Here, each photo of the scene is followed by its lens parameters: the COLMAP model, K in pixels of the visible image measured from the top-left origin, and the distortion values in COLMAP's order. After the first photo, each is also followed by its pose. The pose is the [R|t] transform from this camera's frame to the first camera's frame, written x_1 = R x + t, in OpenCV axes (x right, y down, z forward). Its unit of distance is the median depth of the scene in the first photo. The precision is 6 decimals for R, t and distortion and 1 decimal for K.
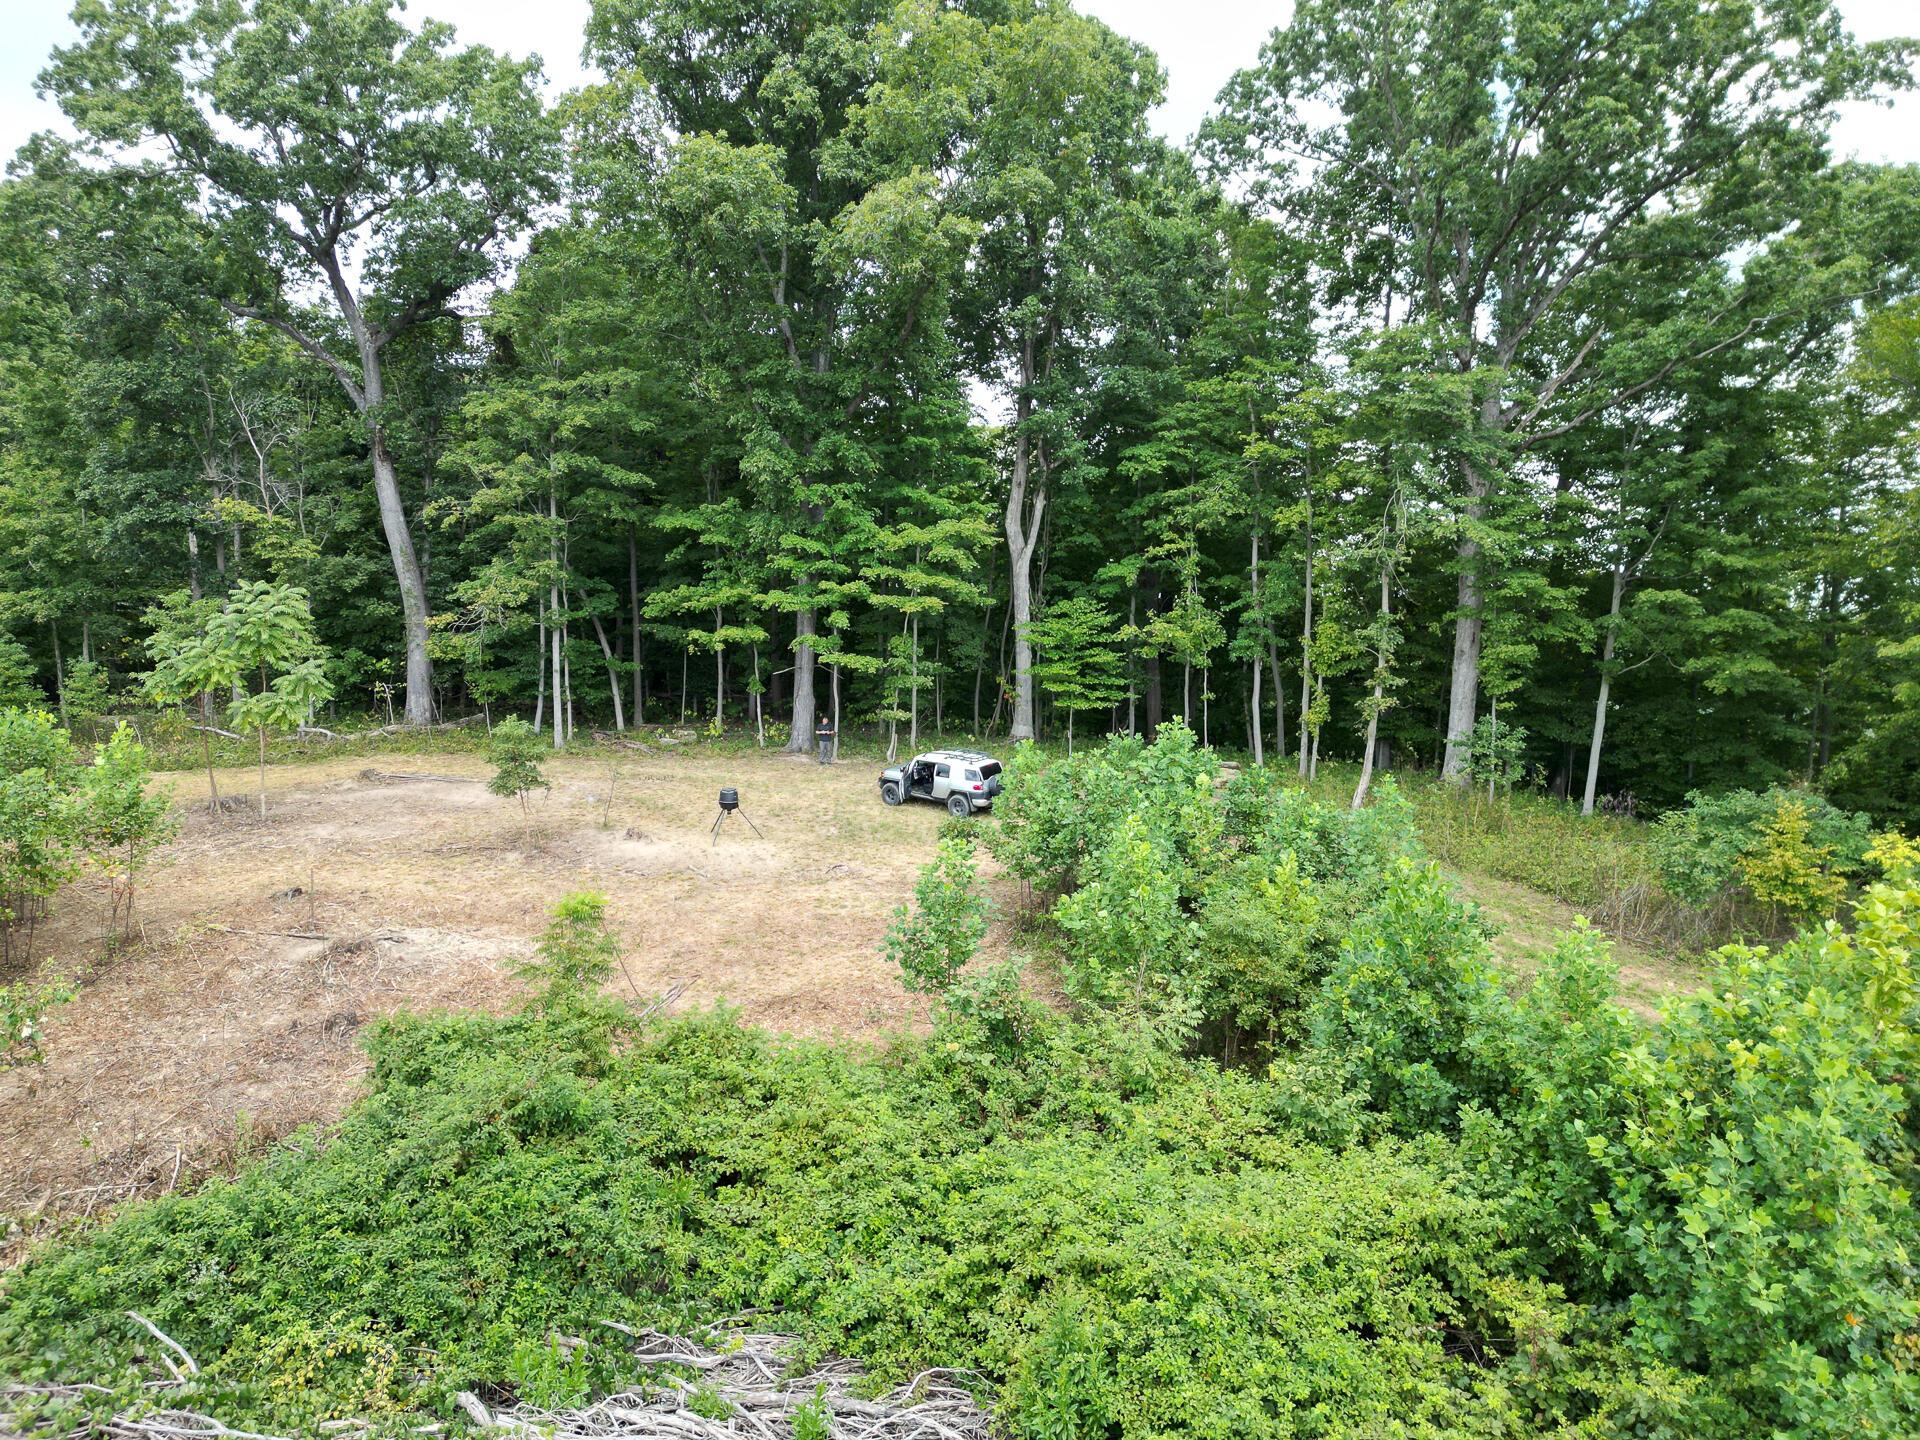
lens RADIAL K [[1346.2, 0, 951.4], [0, 1346.2, 721.1], [0, 0, 1]] dist [0.079871, -0.073510]
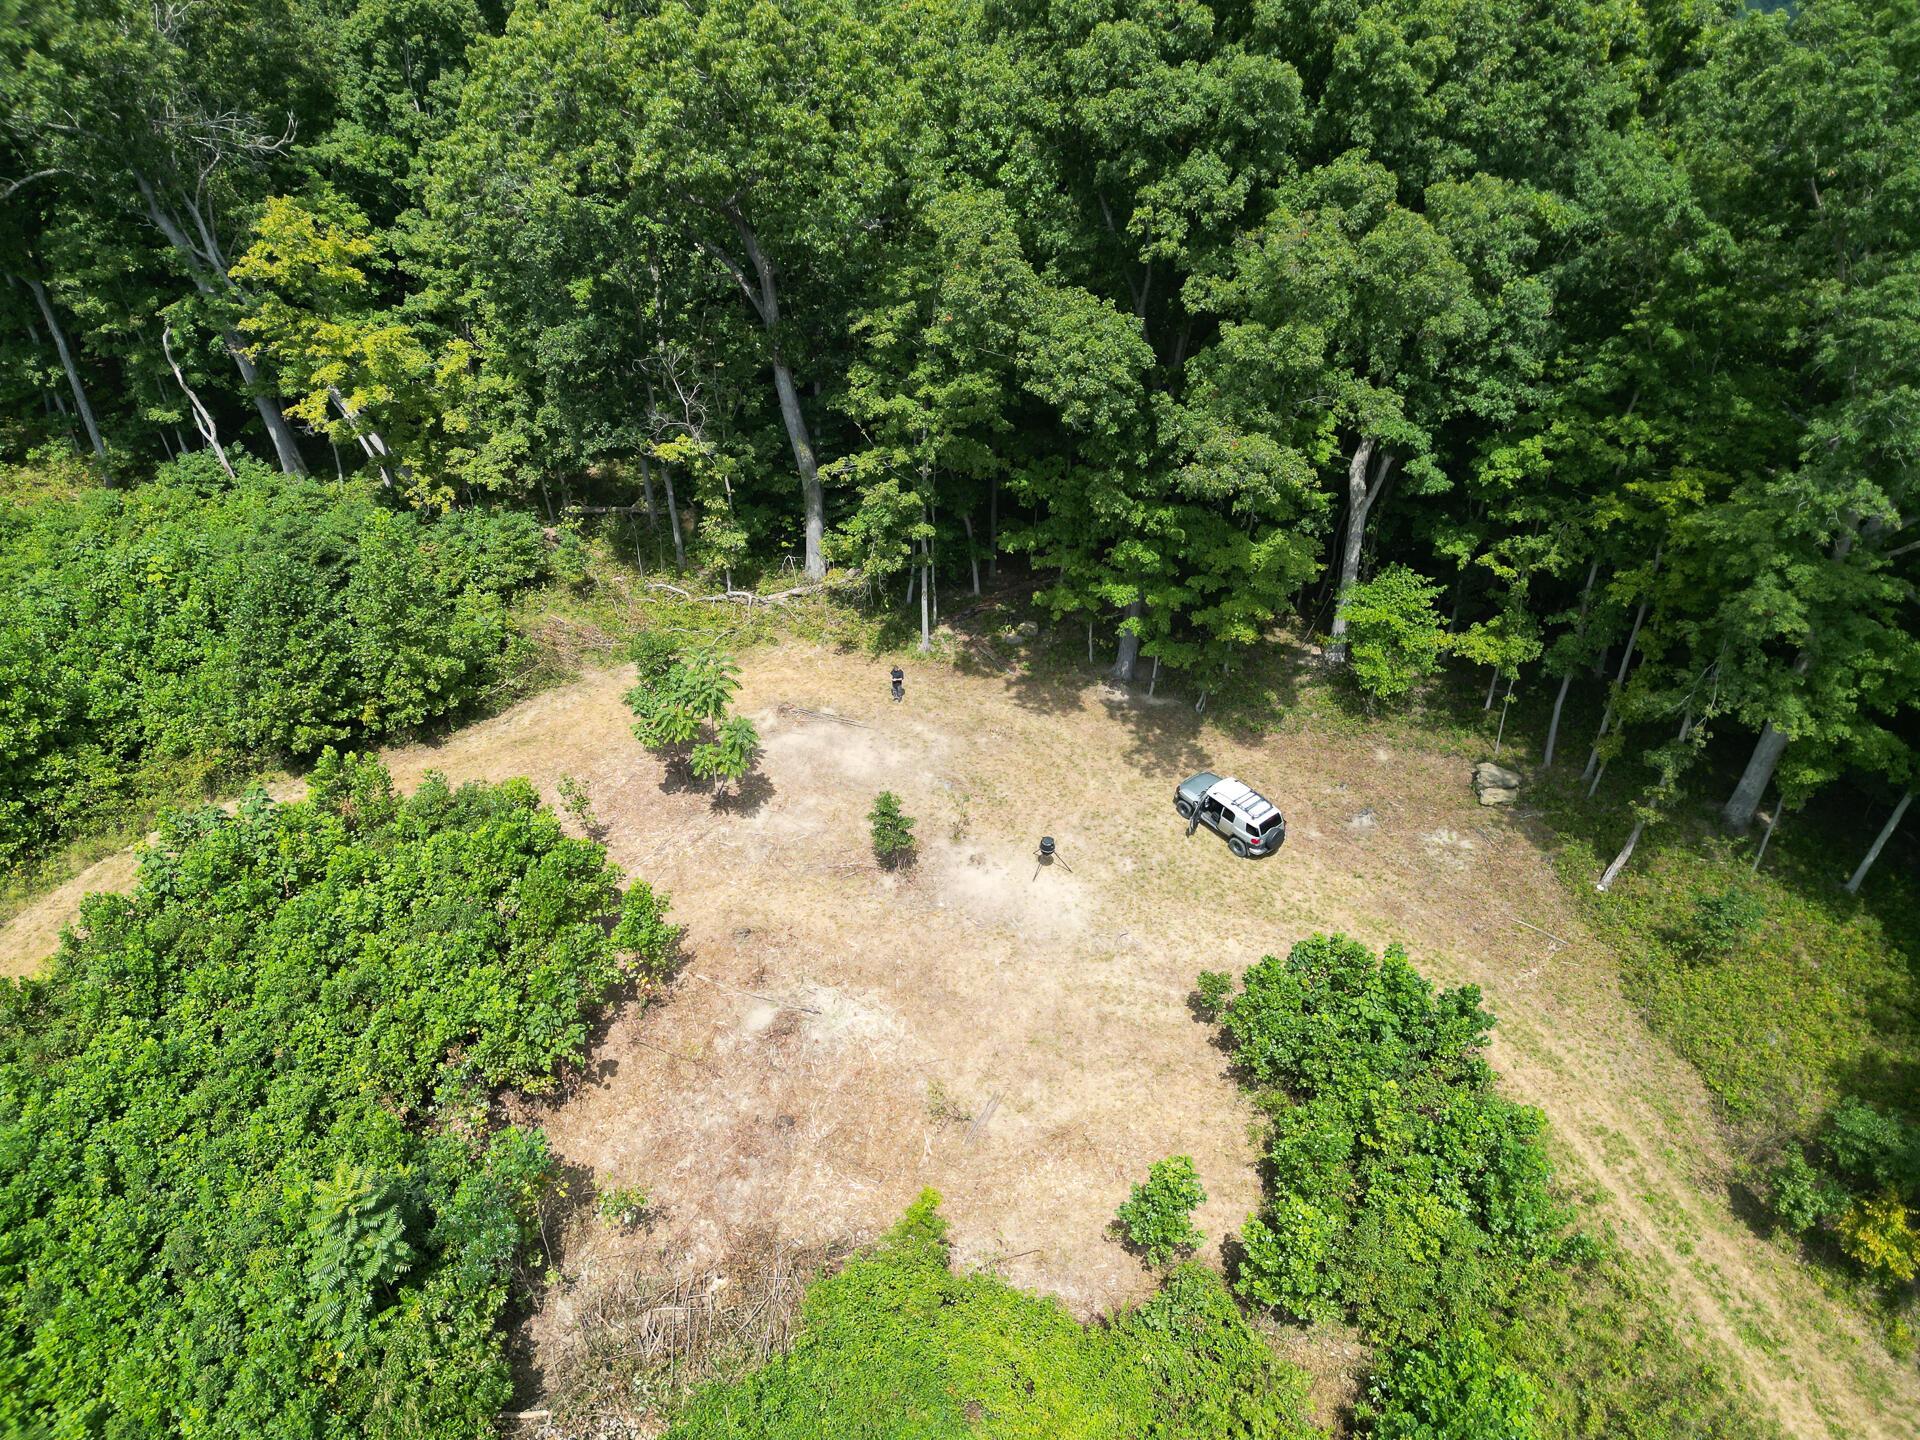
lens RADIAL K [[1346.2, 0, 952.6], [0, 1346.2, 716.3], [0, 0, 1]] dist [0.079871, -0.073510]
pose [[0.962289, 0.153608, -0.224511, 0.012315], [-0.026806, 0.874842, 0.483666, -0.556163], [0.270707, -0.459408, 0.845968, -0.035154]]
